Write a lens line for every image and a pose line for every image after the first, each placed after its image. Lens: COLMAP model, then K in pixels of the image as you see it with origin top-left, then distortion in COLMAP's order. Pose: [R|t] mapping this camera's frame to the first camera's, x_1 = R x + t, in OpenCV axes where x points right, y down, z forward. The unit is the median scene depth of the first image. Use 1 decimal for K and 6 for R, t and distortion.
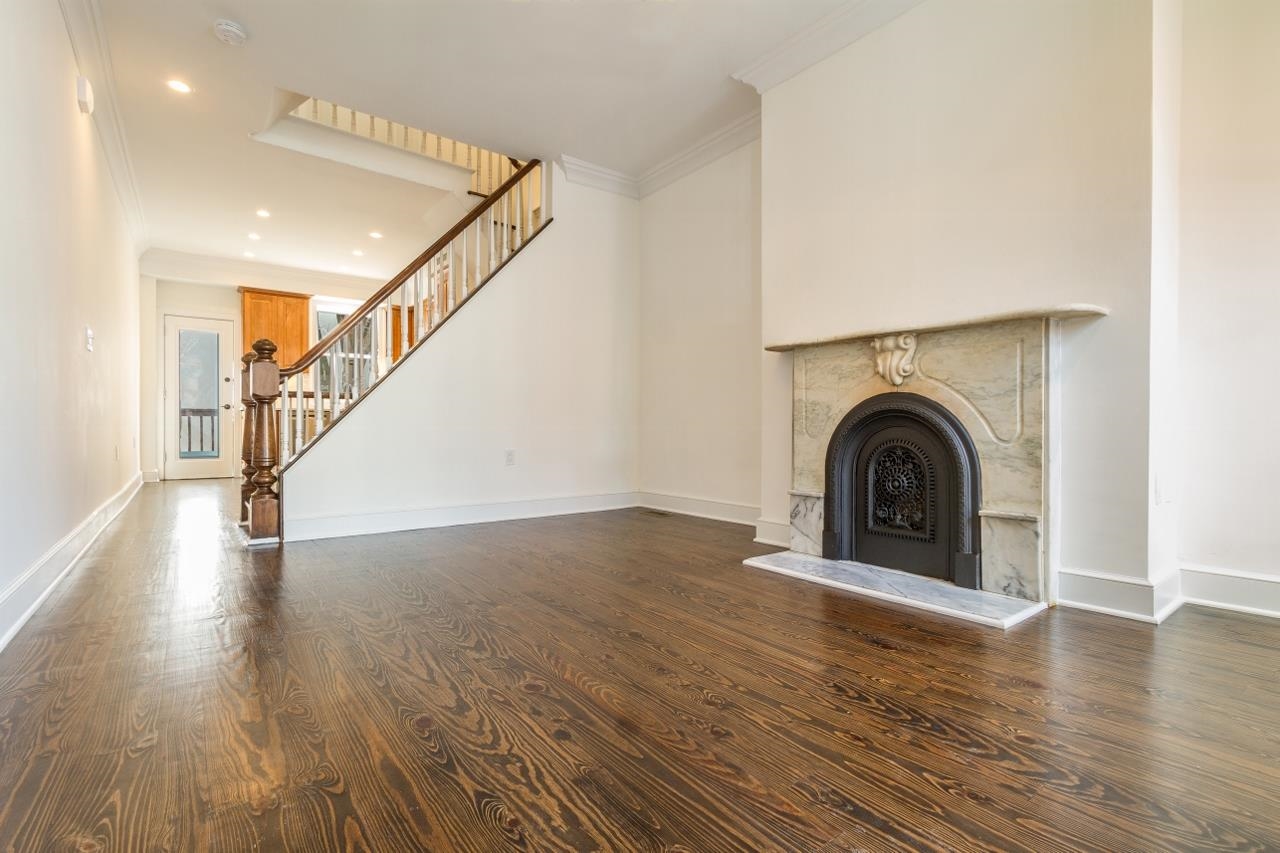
lens RADIAL K [[587.2, 0, 636.1], [0, 587.2, 427.4], [0, 0, 1]] dist [0.000143, 0.000687]
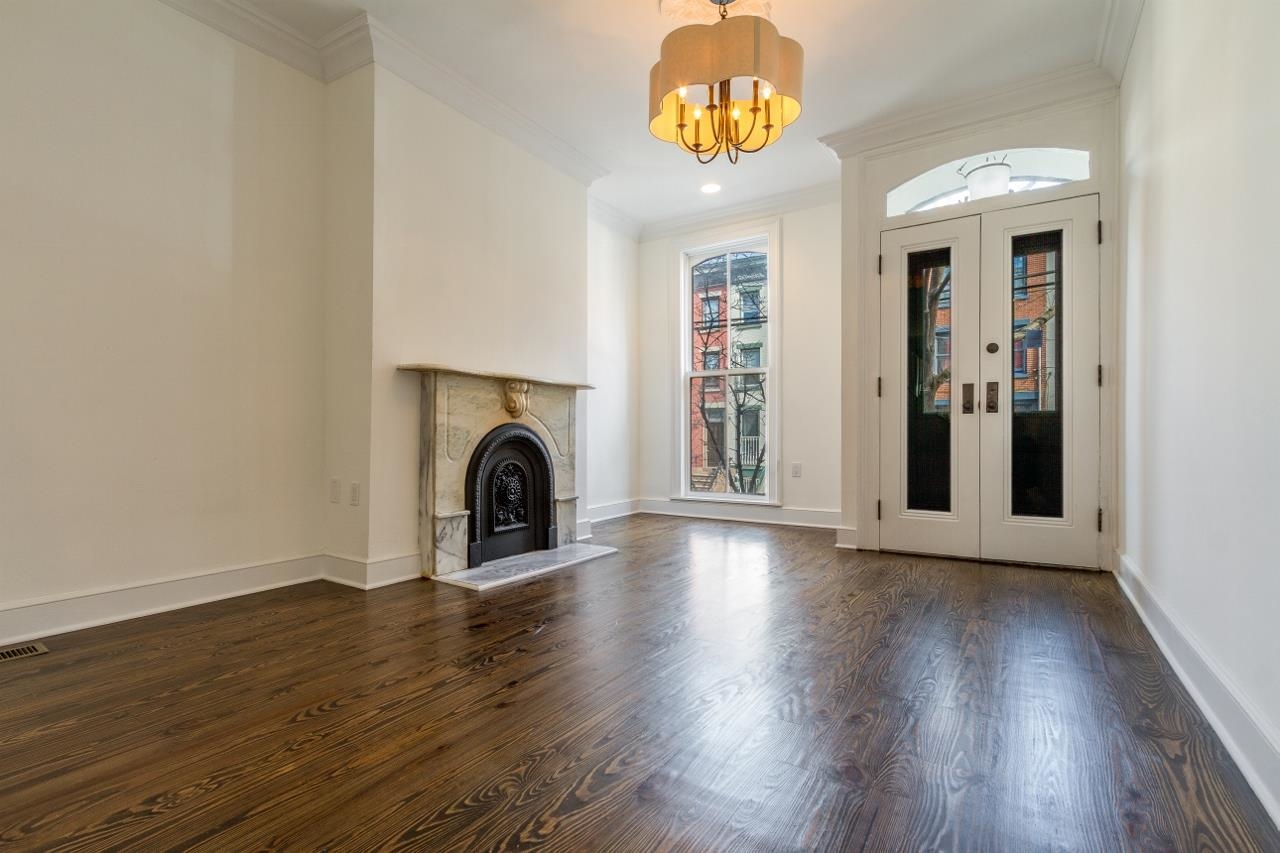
lens RADIAL K [[587.2, 0, 638.2], [0, 587.2, 430.0], [0, 0, 1]] dist [0.000143, 0.000687]
pose [[-0.351410, 0.003974, 0.936213, -0.846660], [-0.003750, 0.999977, -0.005652, -0.034554], [-0.936214, -0.005497, -0.351387, 1.117894]]
